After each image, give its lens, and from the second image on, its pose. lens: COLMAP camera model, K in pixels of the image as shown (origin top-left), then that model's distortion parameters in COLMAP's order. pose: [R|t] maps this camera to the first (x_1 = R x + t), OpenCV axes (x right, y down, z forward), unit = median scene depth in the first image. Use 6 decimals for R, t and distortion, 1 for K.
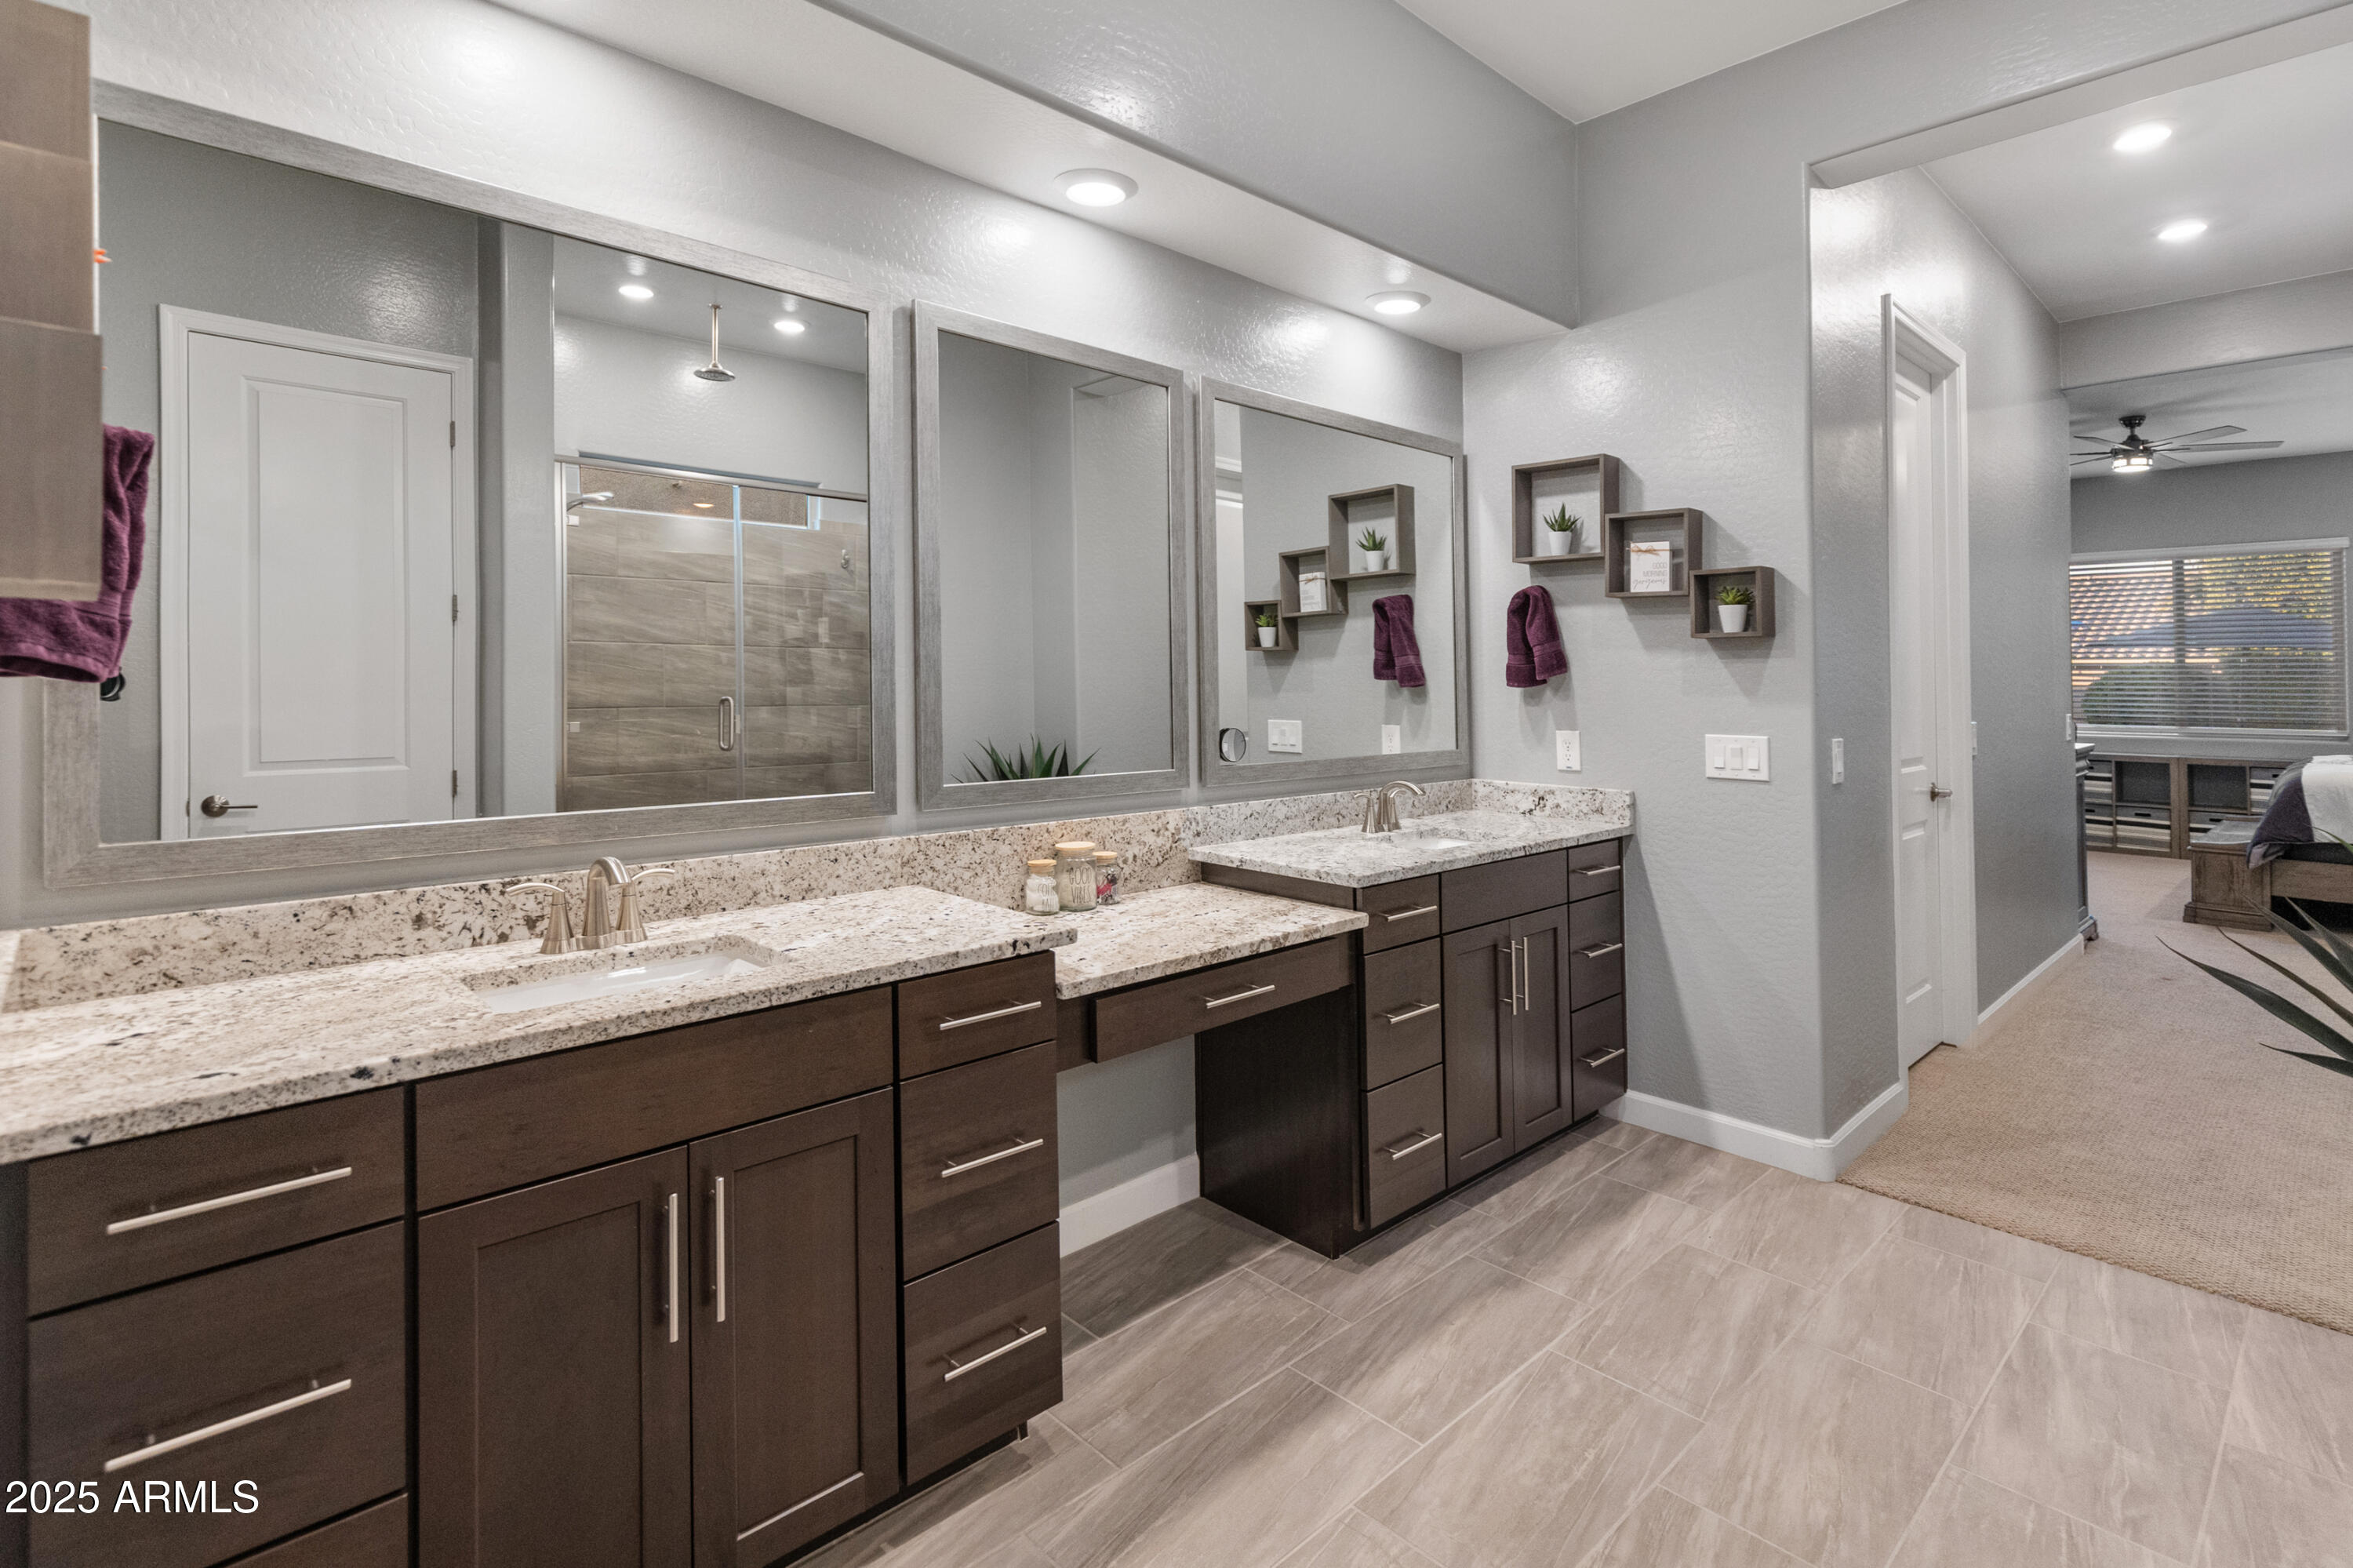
lens RADIAL K [[1116.0, 0, 1235.9], [0, 1116.0, 648.8], [0, 0, 1]] dist [0.019272, -0.000059]
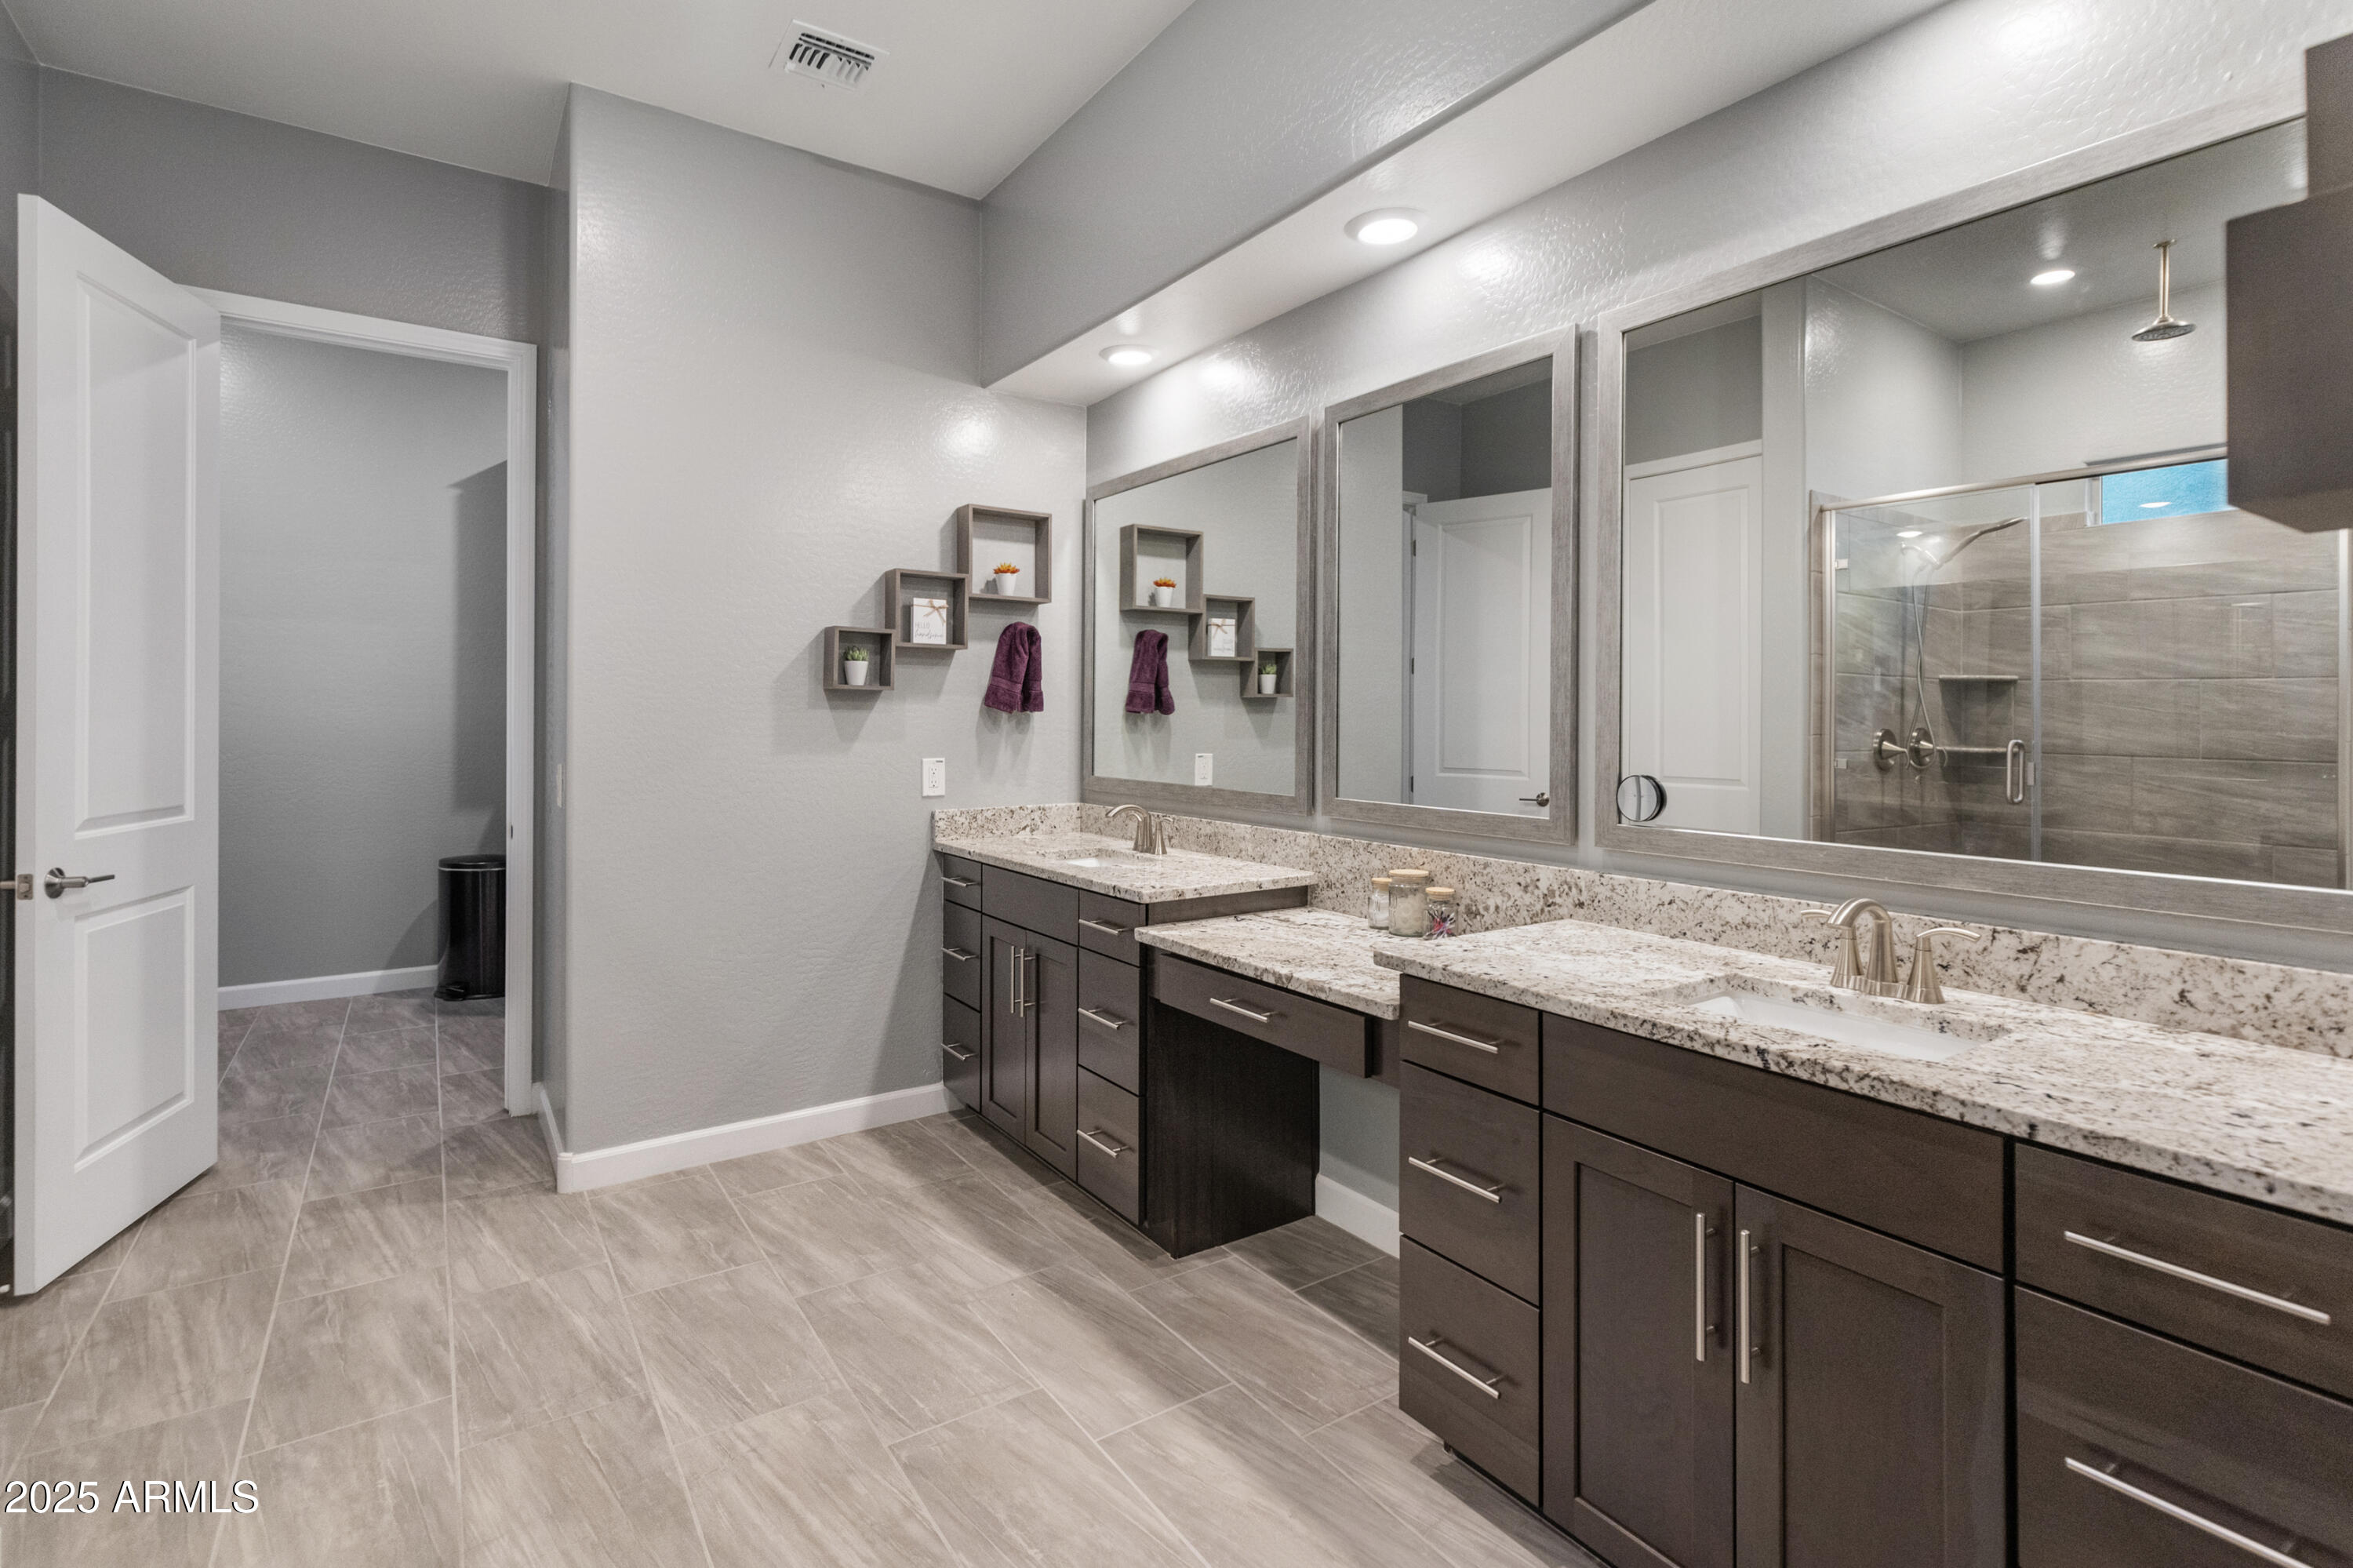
lens RADIAL K [[1106.8, 0, 1177.2], [0, 1106.8, 722.8], [0, 0, 1]] dist [0.000909, -0.000137]
pose [[-0.176000, -0.004284, -0.984381, 0.924701], [0.019520, 0.999779, -0.007841, 0.045126], [0.984197, -0.020595, -0.175877, 1.013156]]
